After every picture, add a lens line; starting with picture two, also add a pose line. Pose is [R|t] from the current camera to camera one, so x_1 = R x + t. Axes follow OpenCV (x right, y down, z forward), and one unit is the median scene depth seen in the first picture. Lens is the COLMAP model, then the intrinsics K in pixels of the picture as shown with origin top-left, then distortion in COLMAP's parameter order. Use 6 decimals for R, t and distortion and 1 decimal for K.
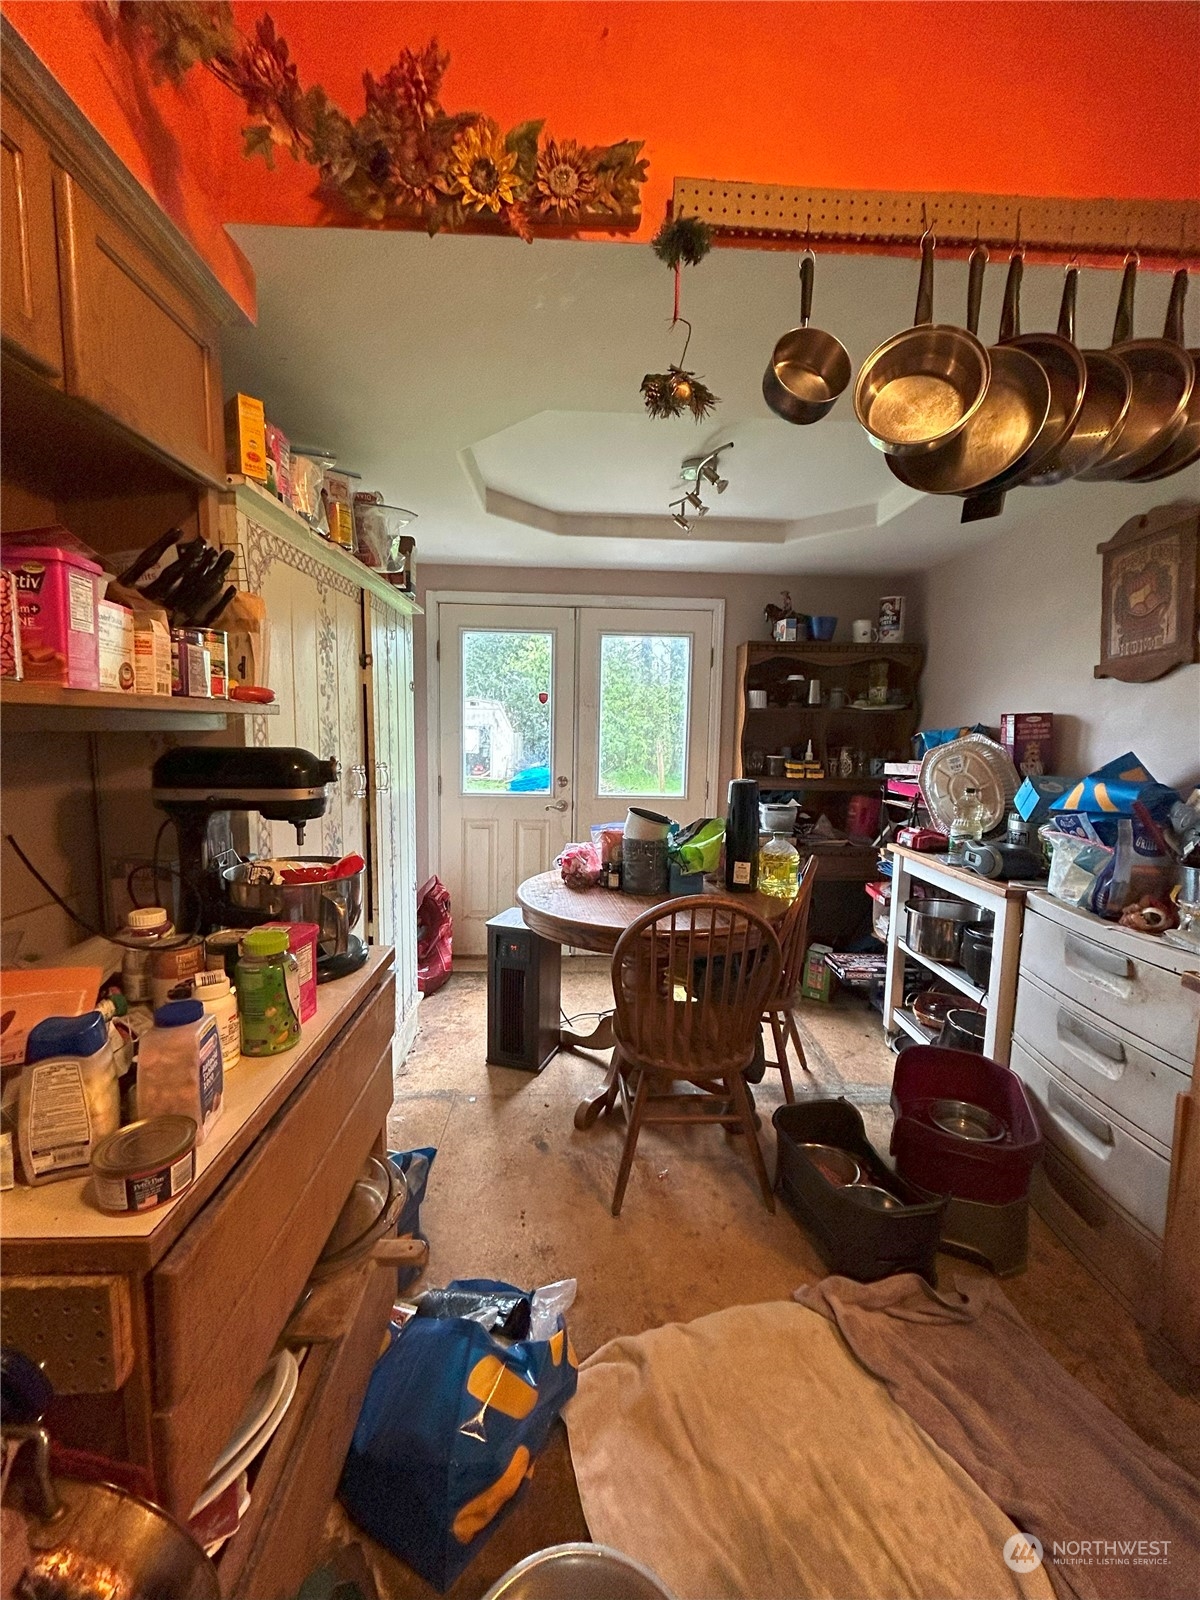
lens RADIAL K [[644.6, 0, 598.7], [0, 644.6, 796.6], [0, 0, 1]] dist [-0.000360, 0.000117]
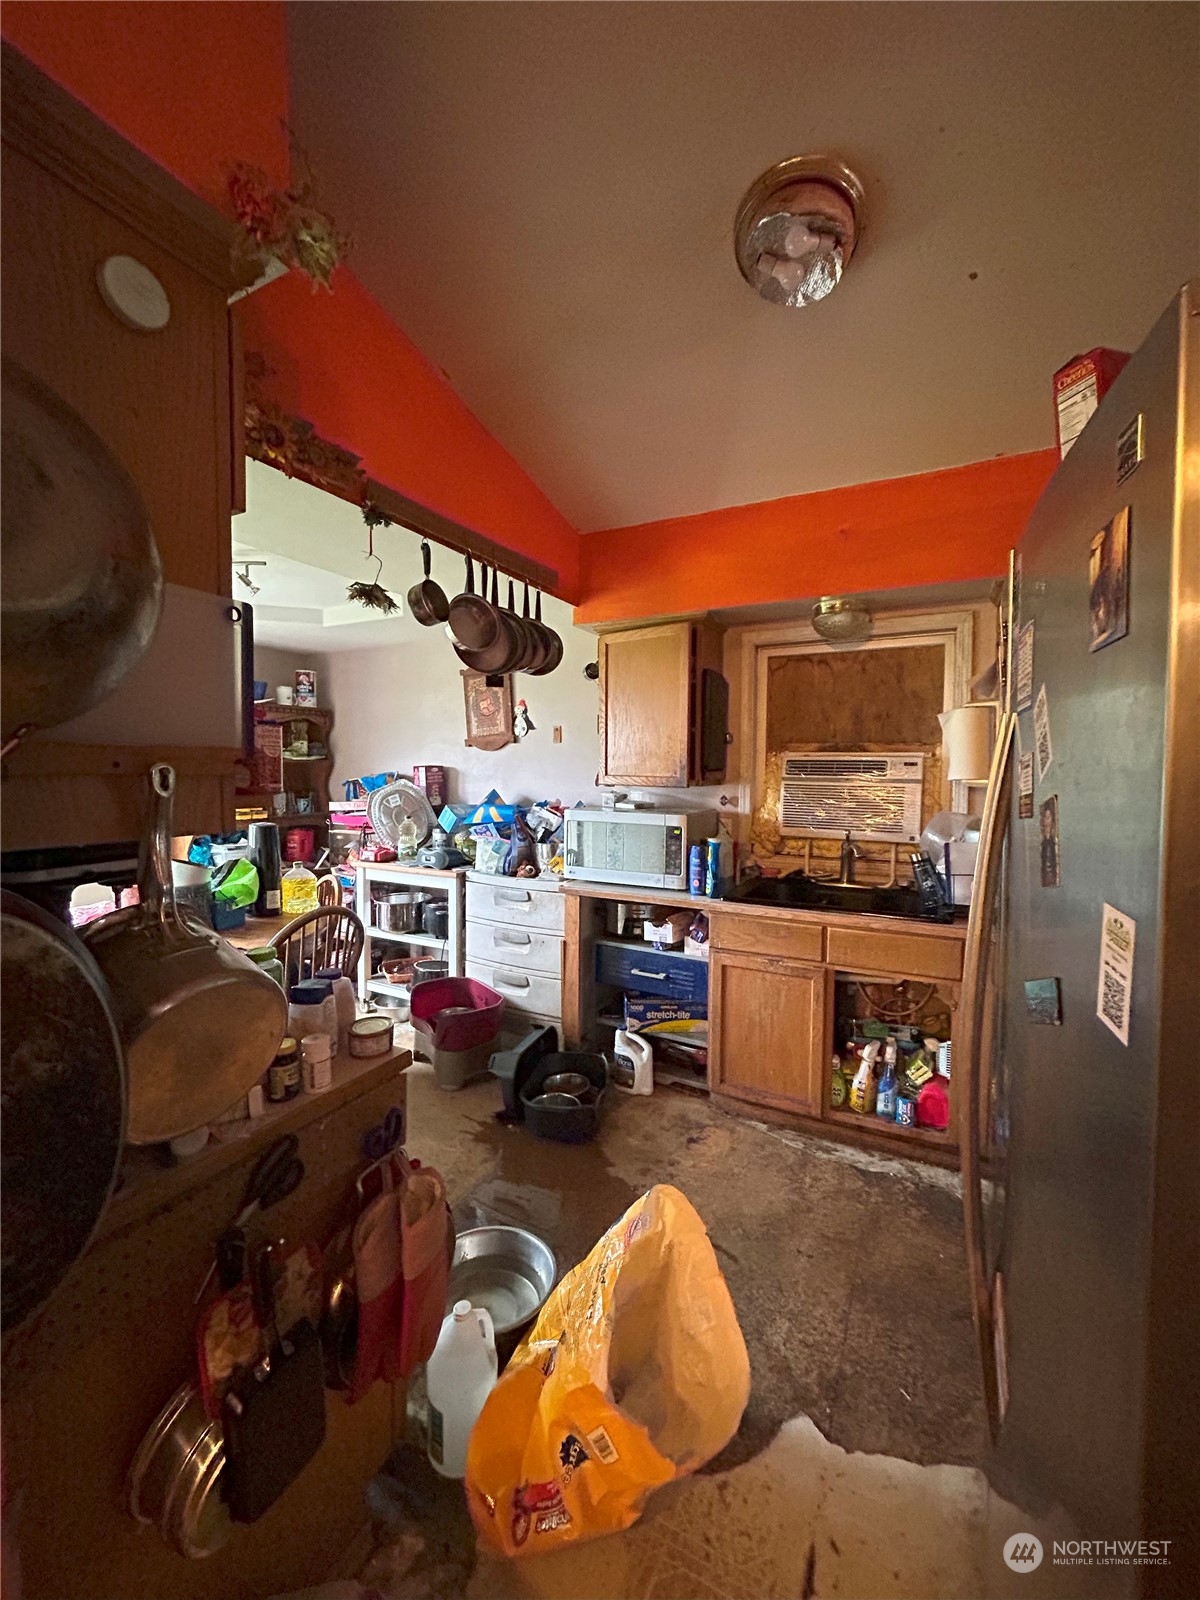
lens RADIAL K [[644.6, 0, 600.7], [0, 644.6, 799.4], [0, 0, 1]] dist [-0.000360, 0.000117]
pose [[0.499816, -0.054495, 0.864416, -0.574544], [0.094078, 0.995530, 0.008363, -0.024188], [-0.861007, 0.077143, 0.502708, -0.177369]]
